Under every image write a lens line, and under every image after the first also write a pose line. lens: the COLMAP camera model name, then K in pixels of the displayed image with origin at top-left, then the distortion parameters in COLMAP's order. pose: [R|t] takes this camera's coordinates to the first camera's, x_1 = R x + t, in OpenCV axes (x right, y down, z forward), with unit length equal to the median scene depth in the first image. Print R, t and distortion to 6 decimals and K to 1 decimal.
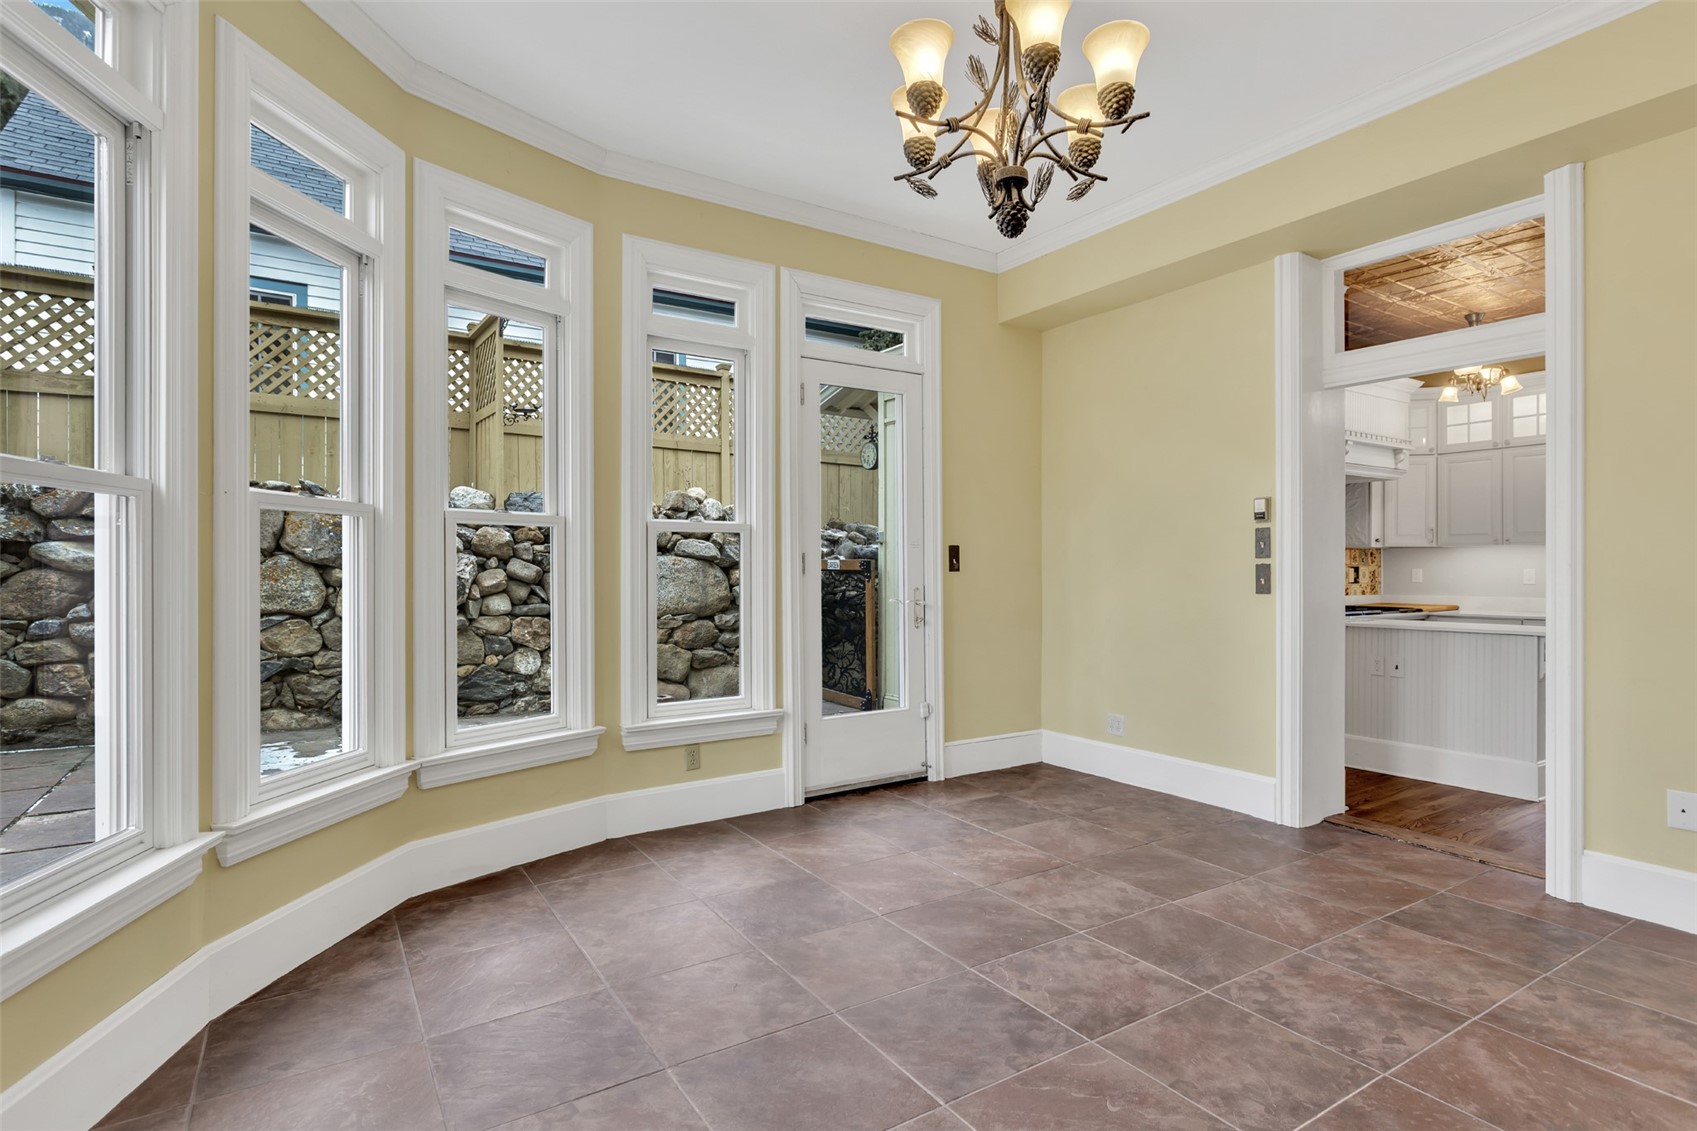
lens RADIAL K [[859.1, 0, 857.2], [0, 859.1, 568.9], [0, 0, 1]] dist [0.005507, 0.001750]
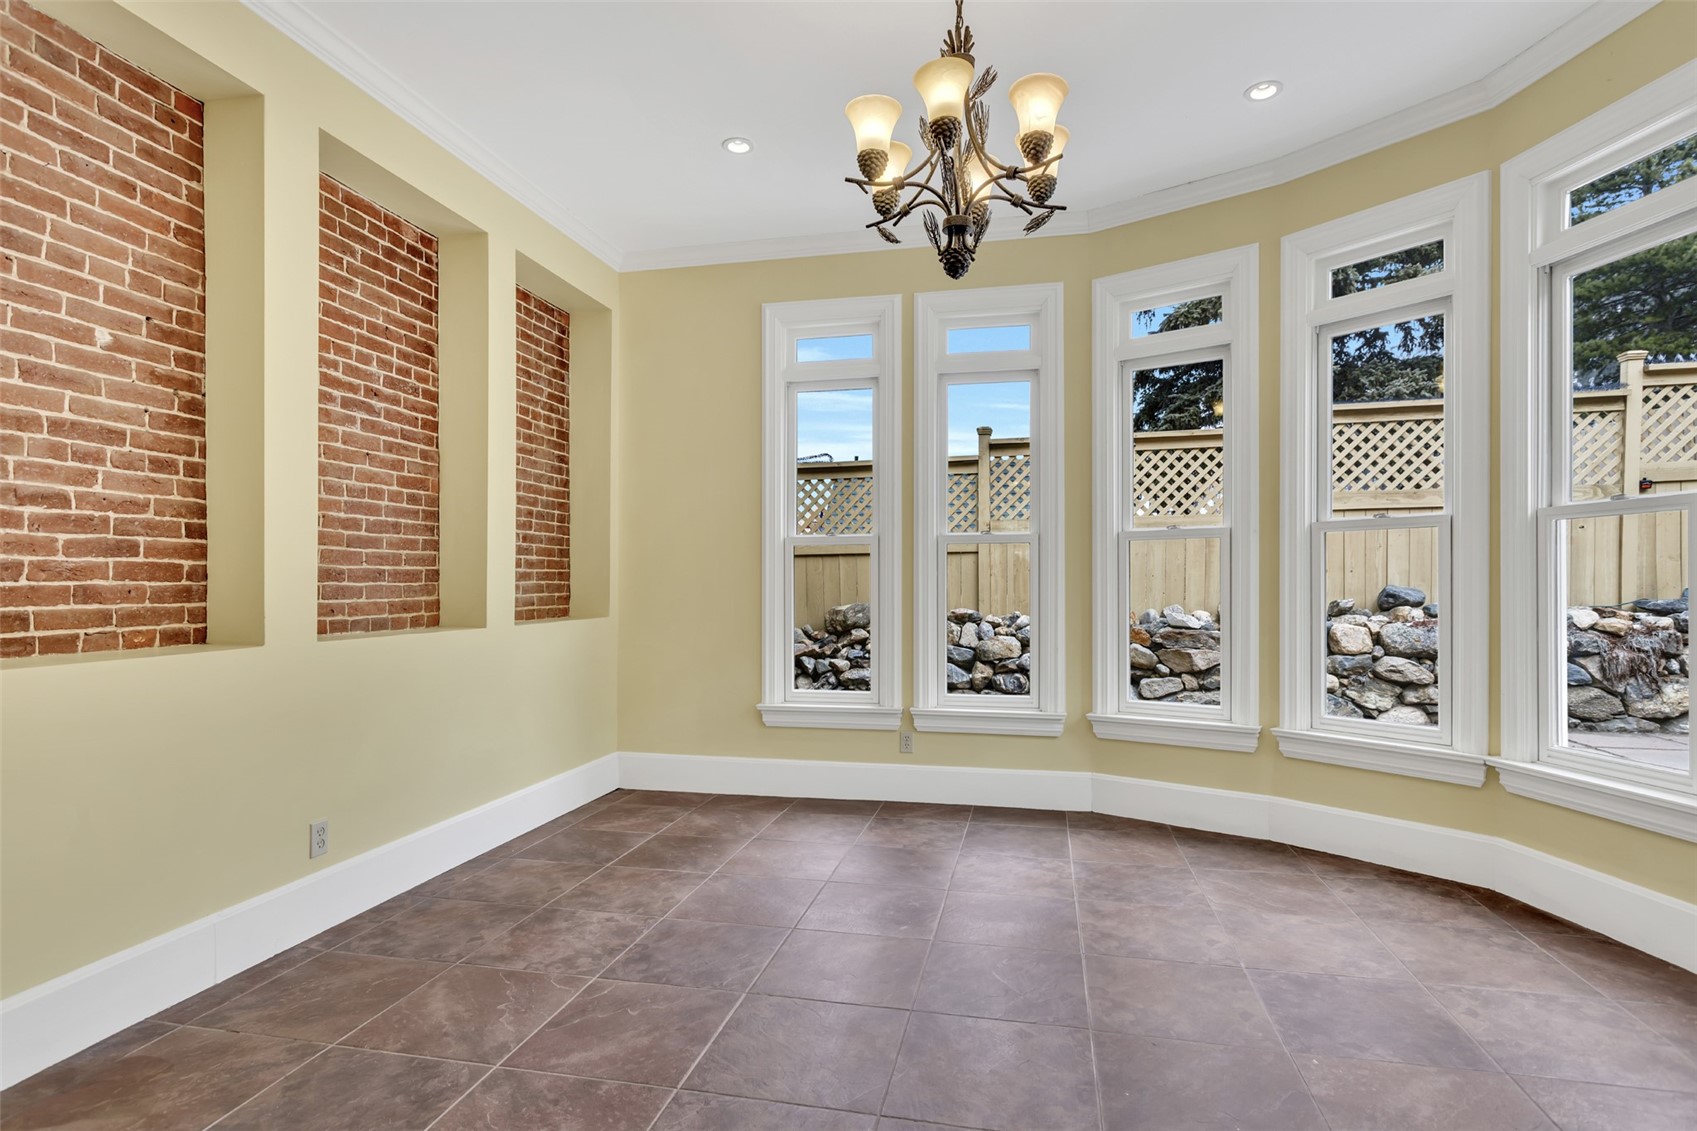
lens RADIAL K [[859.1, 0, 850.5], [0, 859.1, 578.2], [0, 0, 1]] dist [0.005507, 0.001750]
pose [[-0.706814, 0.001031, -0.707399, 0.784517], [0.003932, 0.999989, -0.002472, 0.008681], [0.707389, -0.004529, -0.706810, 1.235972]]
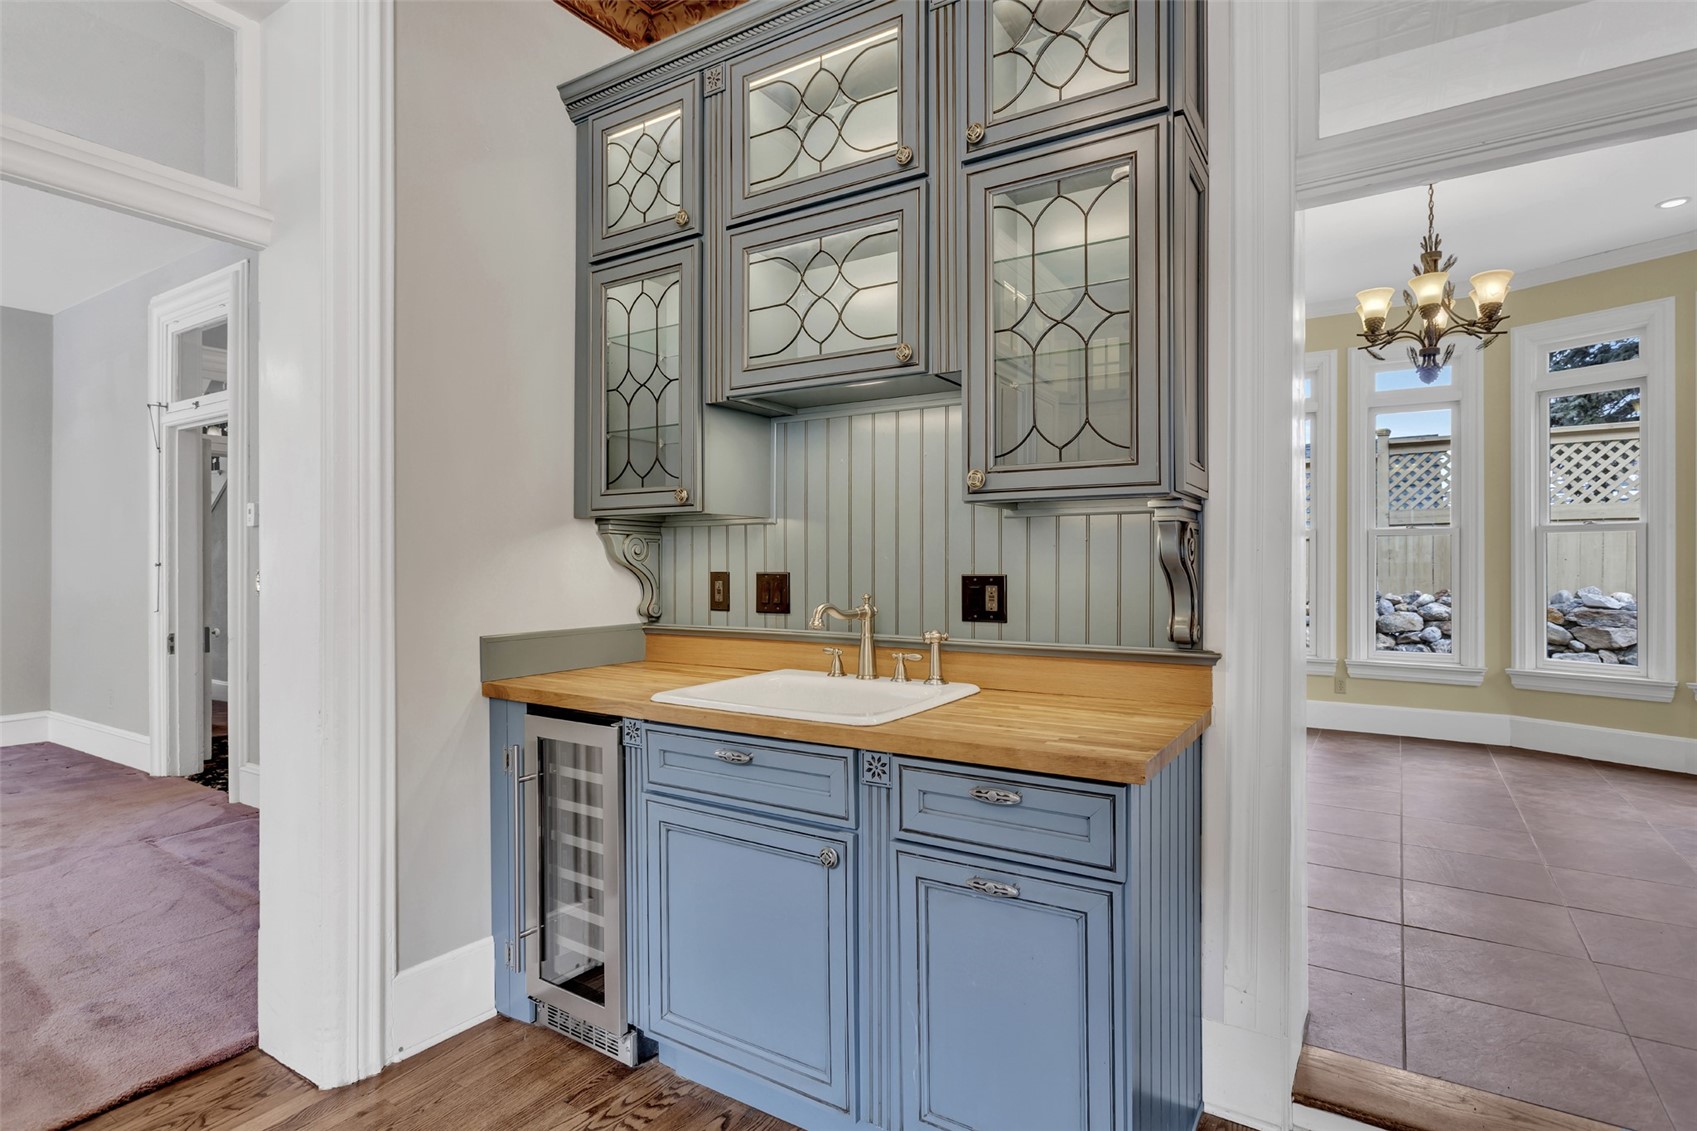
lens RADIAL K [[859.1, 0, 845.1], [0, 859.1, 555.1], [0, 0, 1]] dist [0.005507, 0.001750]
pose [[-0.906889, -0.002808, -0.421359, 1.258140], [0.000283, 0.999974, -0.007272, 0.005597], [0.421369, -0.006714, -0.906865, 1.447823]]
